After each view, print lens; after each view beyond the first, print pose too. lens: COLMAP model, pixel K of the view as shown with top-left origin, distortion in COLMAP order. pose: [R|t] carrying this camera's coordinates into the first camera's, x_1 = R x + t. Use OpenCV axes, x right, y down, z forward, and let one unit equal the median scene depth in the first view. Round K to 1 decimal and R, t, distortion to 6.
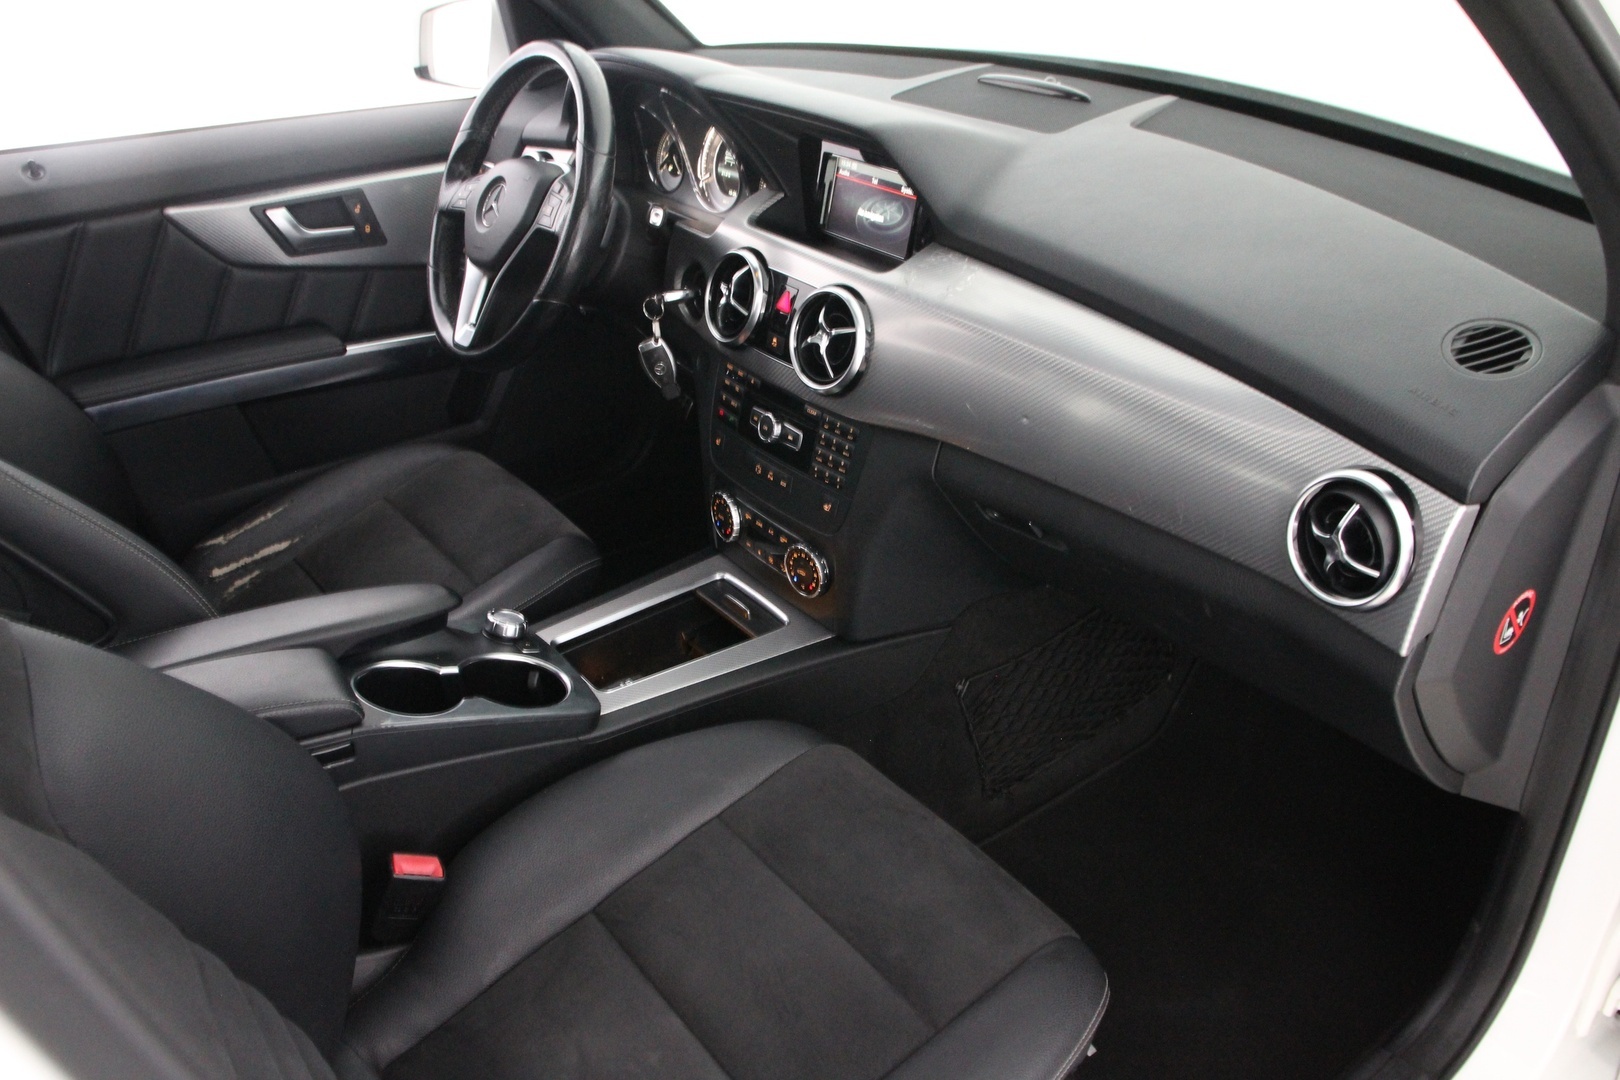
lens RADIAL K [[1277.8, 0, 810.0], [0, 1277.8, 540.0], [0, 0, 1]] dist [-0.138135, 0.079873]
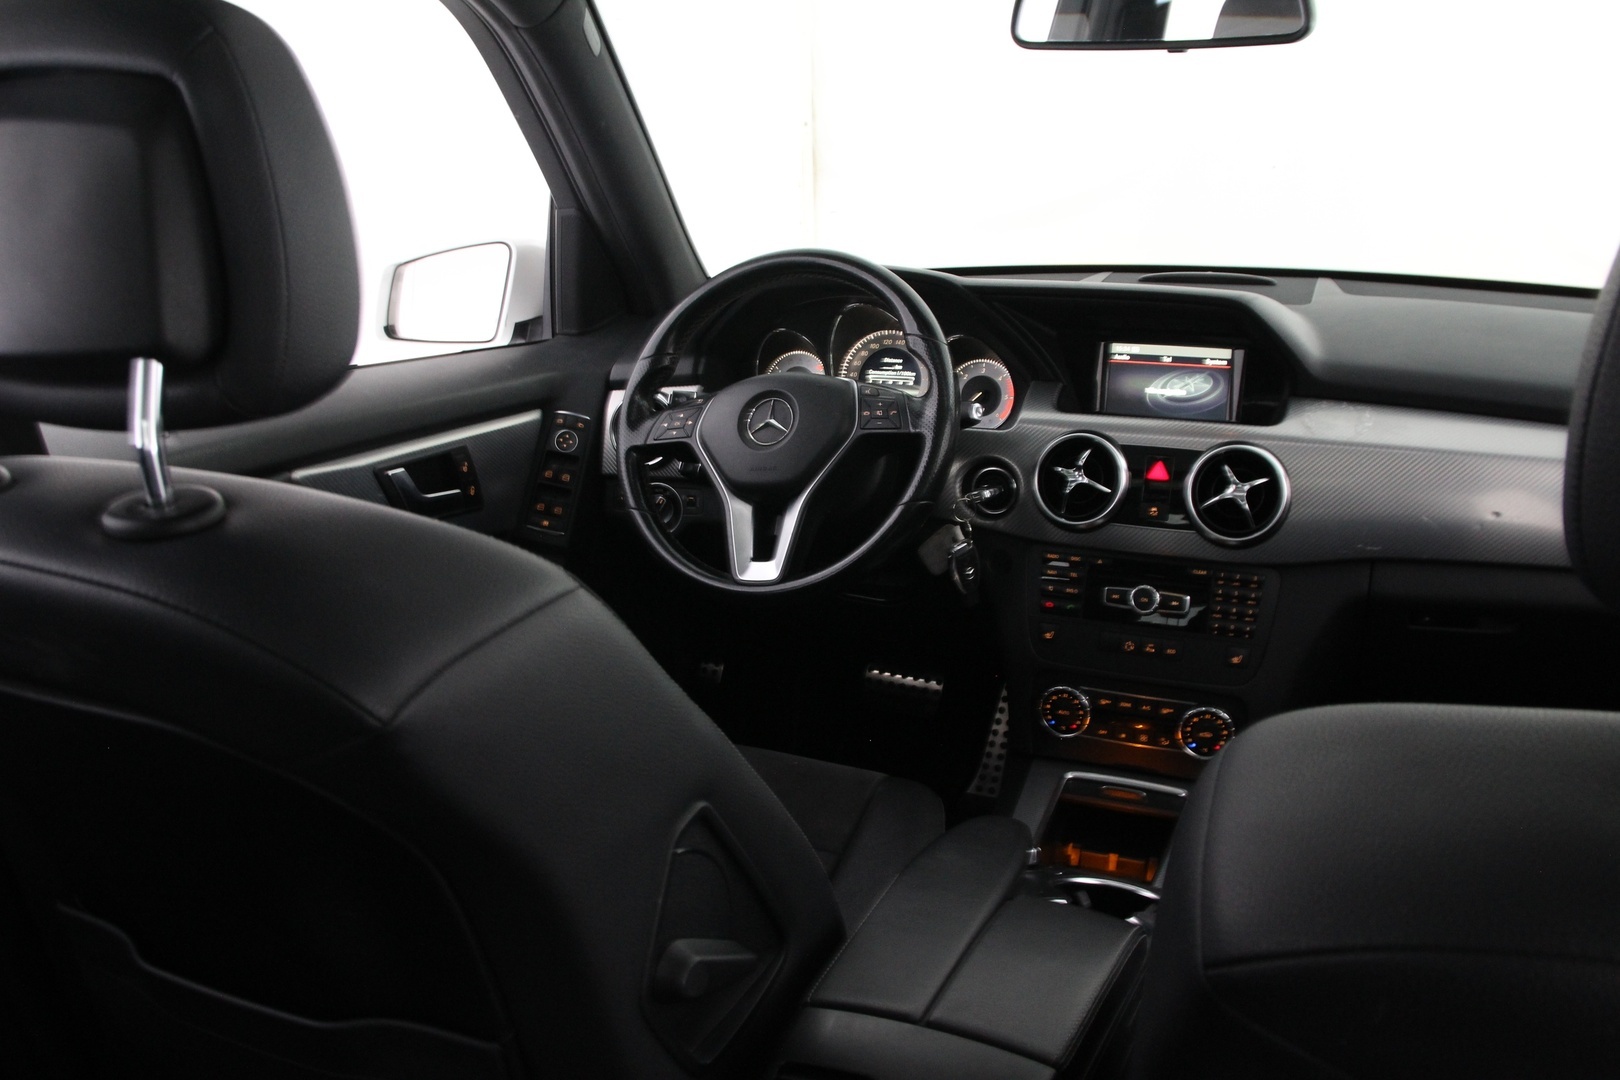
lens RADIAL K [[1277.8, 0, 810.0], [0, 1277.8, 540.0], [0, 0, 1]] dist [-0.138135, 0.079873]
pose [[0.870986, -0.125892, 0.474905, -0.726318], [0.238937, 0.953143, -0.185549, -0.011308], [-0.429293, 0.275083, 0.860254, 0.245922]]
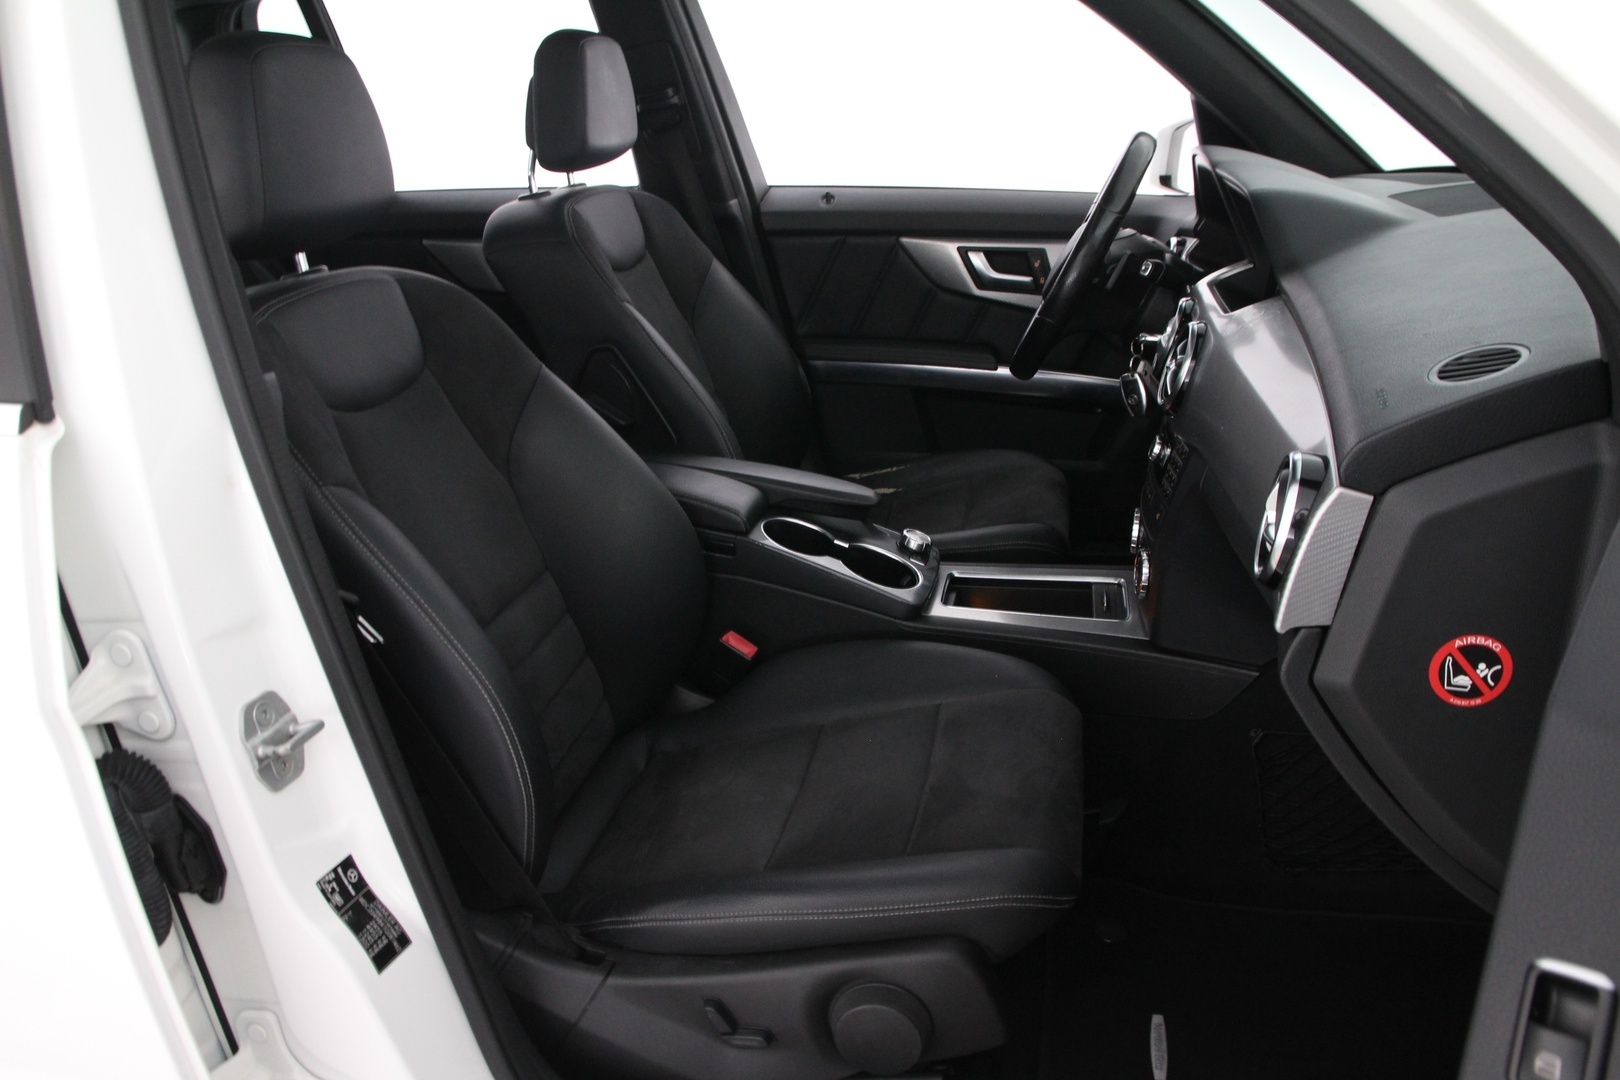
lens RADIAL K [[1277.8, 0, 810.0], [0, 1277.8, 540.0], [0, 0, 1]] dist [-0.138135, 0.079873]
pose [[0.652997, 0.246572, -0.716098, 0.611787], [-0.352999, 0.935624, 0.000267, 0.102146], [0.670064, 0.252608, 0.697999, 0.019219]]
